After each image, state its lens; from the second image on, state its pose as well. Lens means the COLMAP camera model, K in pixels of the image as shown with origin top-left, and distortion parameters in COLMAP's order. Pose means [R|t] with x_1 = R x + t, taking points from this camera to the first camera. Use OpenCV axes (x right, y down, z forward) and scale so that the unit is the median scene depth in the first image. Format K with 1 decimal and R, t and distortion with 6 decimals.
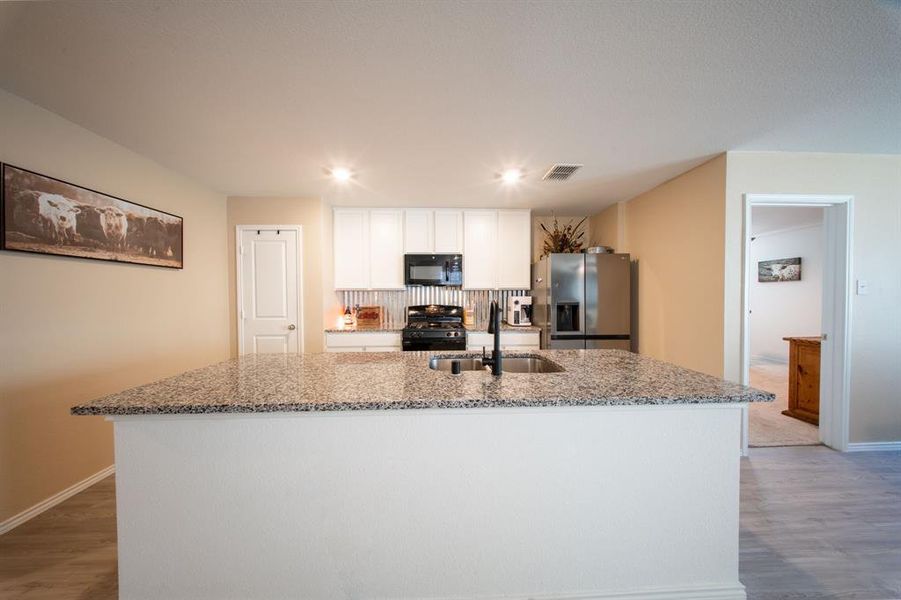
lens RADIAL K [[261.4, 0, 448.1], [0, 261.4, 299.8], [0, 0, 1]] dist [-0.007200, -0.000559]
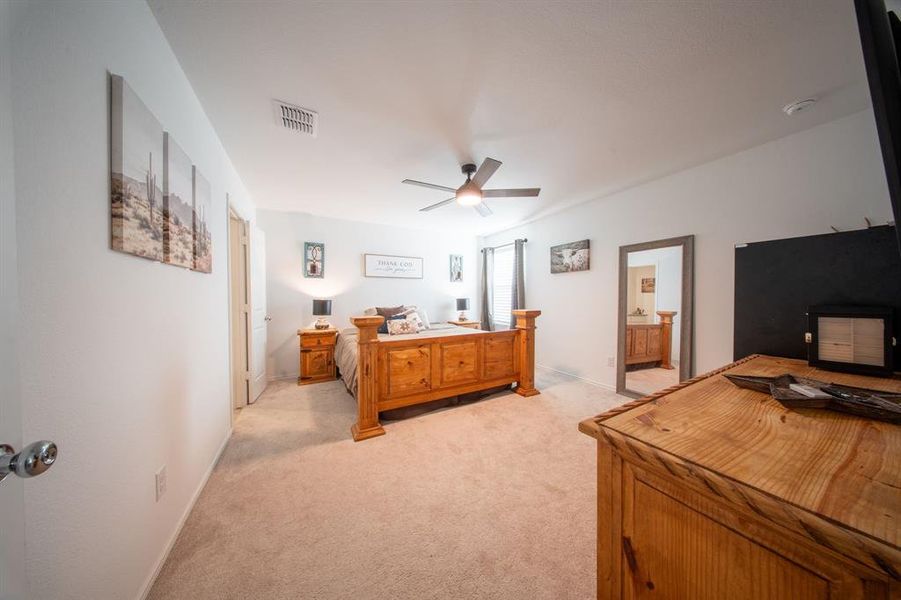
lens RADIAL K [[261.4, 0, 445.8], [0, 261.4, 299.2], [0, 0, 1]] dist [-0.007200, -0.000559]
pose [[0.894841, -0.003205, 0.446373, 0.975425], [0.007577, 0.999939, -0.008011, 0.021895], [-0.446321, 0.010551, 0.894811, 0.756332]]
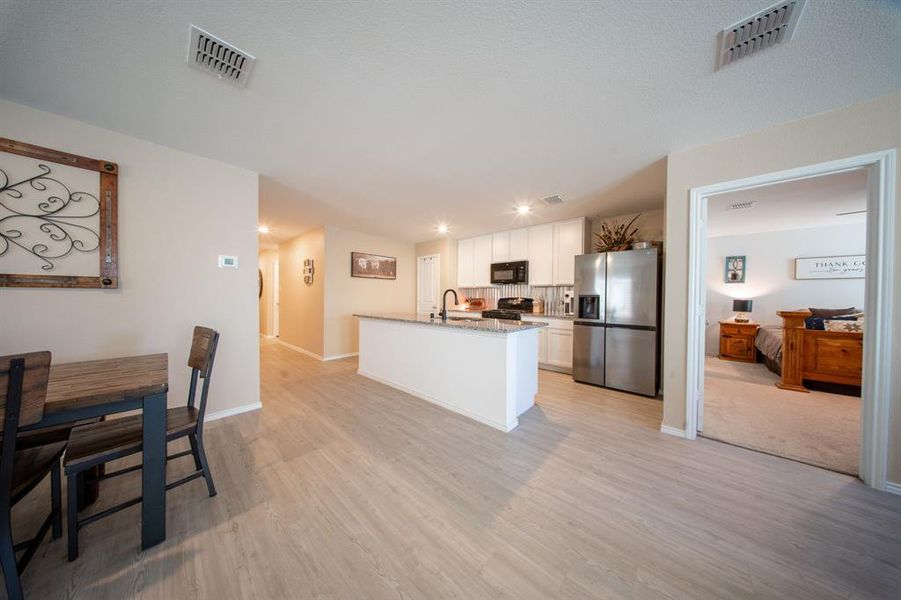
lens RADIAL K [[261.4, 0, 449.7], [0, 261.4, 301.2], [0, 0, 1]] dist [-0.007200, -0.000559]
pose [[0.713994, 0.020526, -0.699851, 0.825959], [-0.019794, 0.999762, 0.009128, 0.040394], [0.699872, 0.007336, 0.714230, -0.301038]]
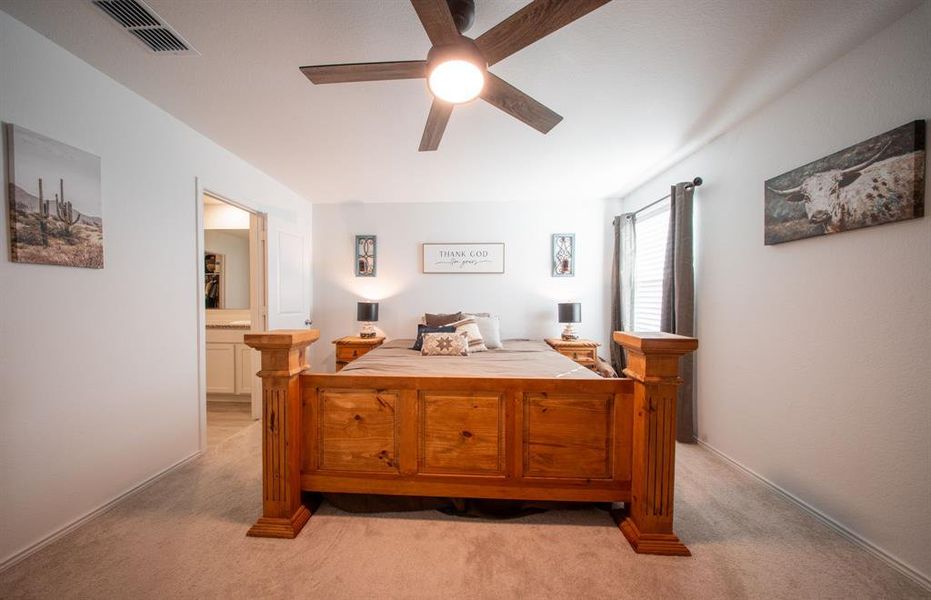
lens RADIAL K [[276.4, 0, 457.0], [0, 276.4, 304.3], [0, 0, 1]] dist [-0.005498, -0.000188]
pose [[0.996372, 0.009618, -0.084562, 1.457088], [-0.009631, 0.999954, 0.000254, 0.013346], [0.084561, 0.000561, 0.996418, 1.079857]]
